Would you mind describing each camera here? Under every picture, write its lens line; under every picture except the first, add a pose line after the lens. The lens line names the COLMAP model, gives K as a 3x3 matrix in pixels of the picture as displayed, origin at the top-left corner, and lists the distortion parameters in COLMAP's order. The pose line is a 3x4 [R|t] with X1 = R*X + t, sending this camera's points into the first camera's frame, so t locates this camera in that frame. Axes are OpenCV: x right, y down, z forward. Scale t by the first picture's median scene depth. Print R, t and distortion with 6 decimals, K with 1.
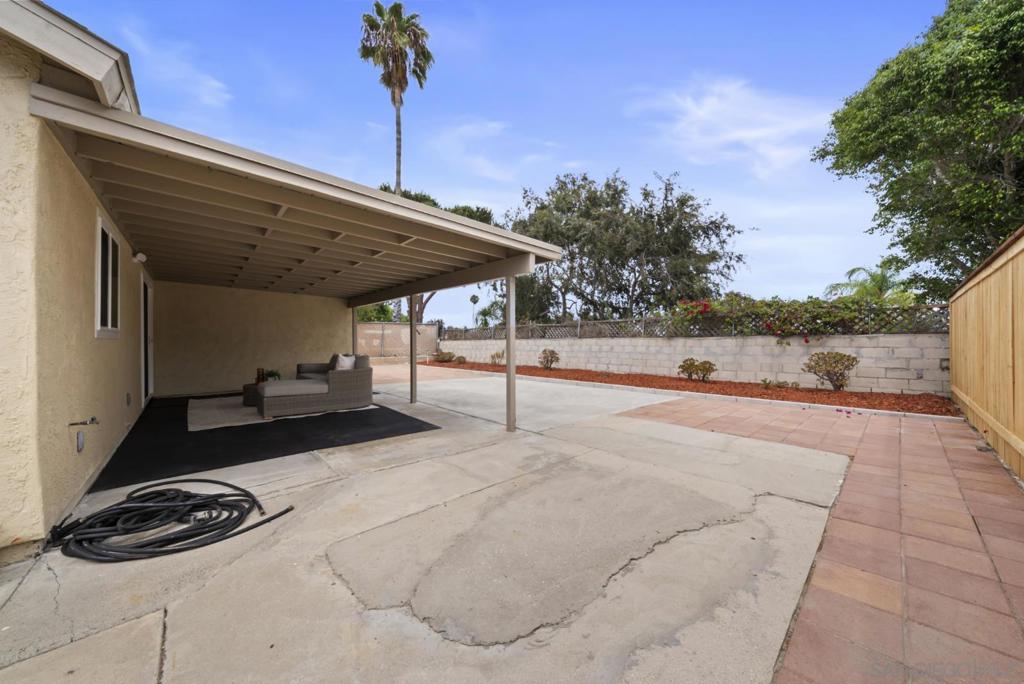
lens RADIAL K [[352.7, 0, 507.5], [0, 352.7, 340.2], [0, 0, 1]] dist [-0.001390, -0.000612]
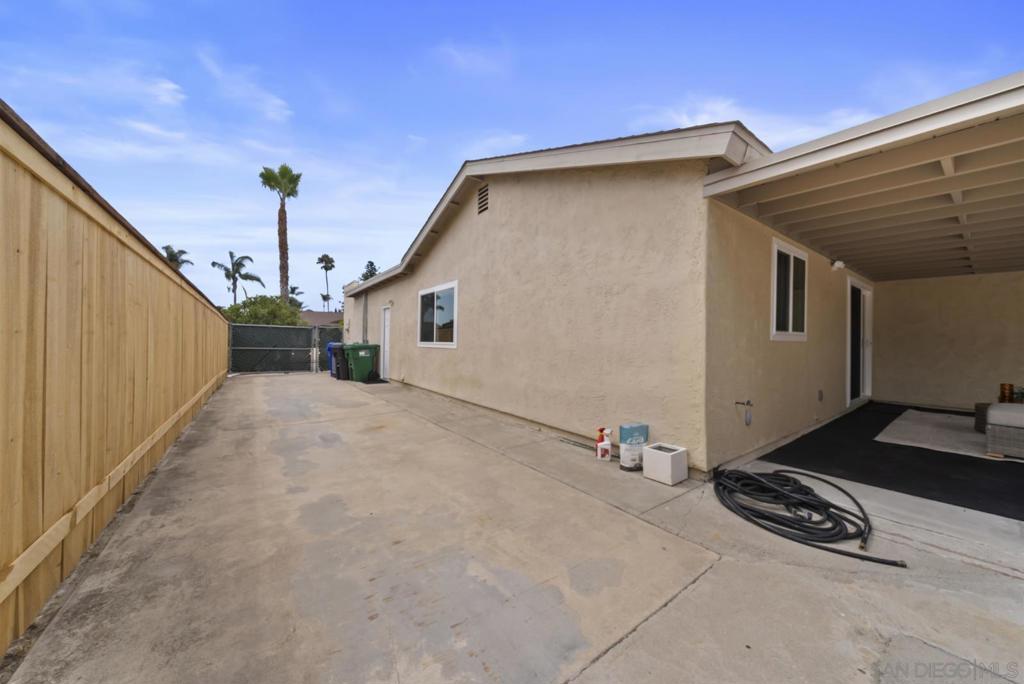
lens RADIAL K [[352.7, 0, 513.3], [0, 352.7, 342.0], [0, 0, 1]] dist [-0.001390, -0.000612]
pose [[-0.092062, 0.003100, -0.995748, 0.235092], [-0.004671, 0.999983, 0.003545, -0.002325], [0.995742, 0.004978, -0.092046, 0.251501]]
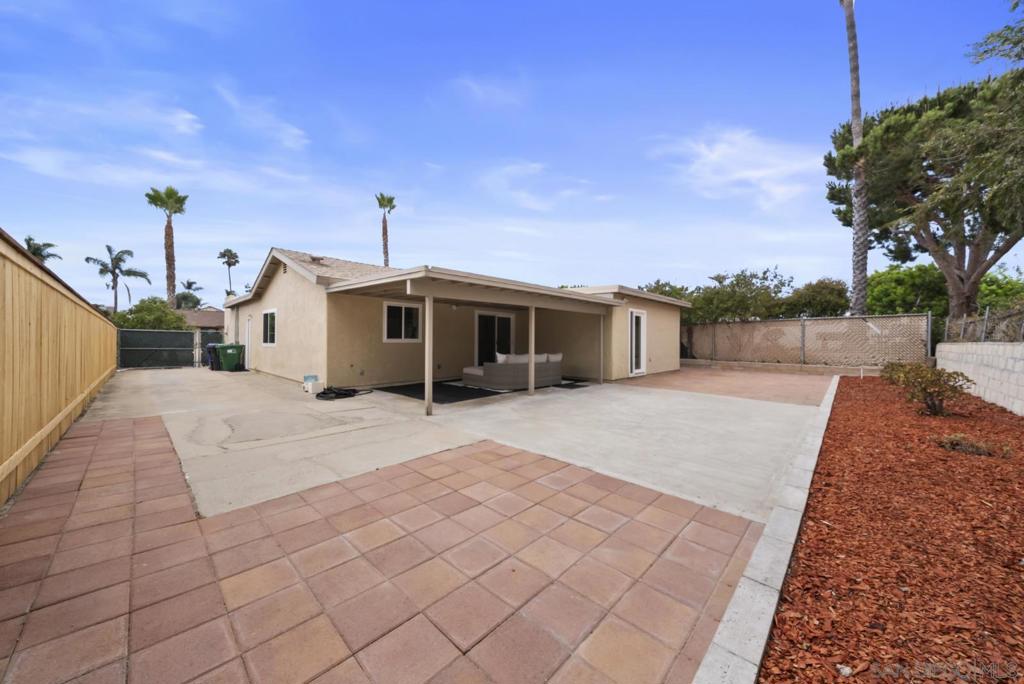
lens RADIAL K [[352.7, 0, 508.7], [0, 352.7, 343.4], [0, 0, 1]] dist [-0.001390, -0.000612]
pose [[0.083727, 0.006410, -0.996468, 2.755471], [-0.002401, 0.999978, 0.006230, -0.024517], [0.996486, 0.001871, 0.083741, 2.450492]]
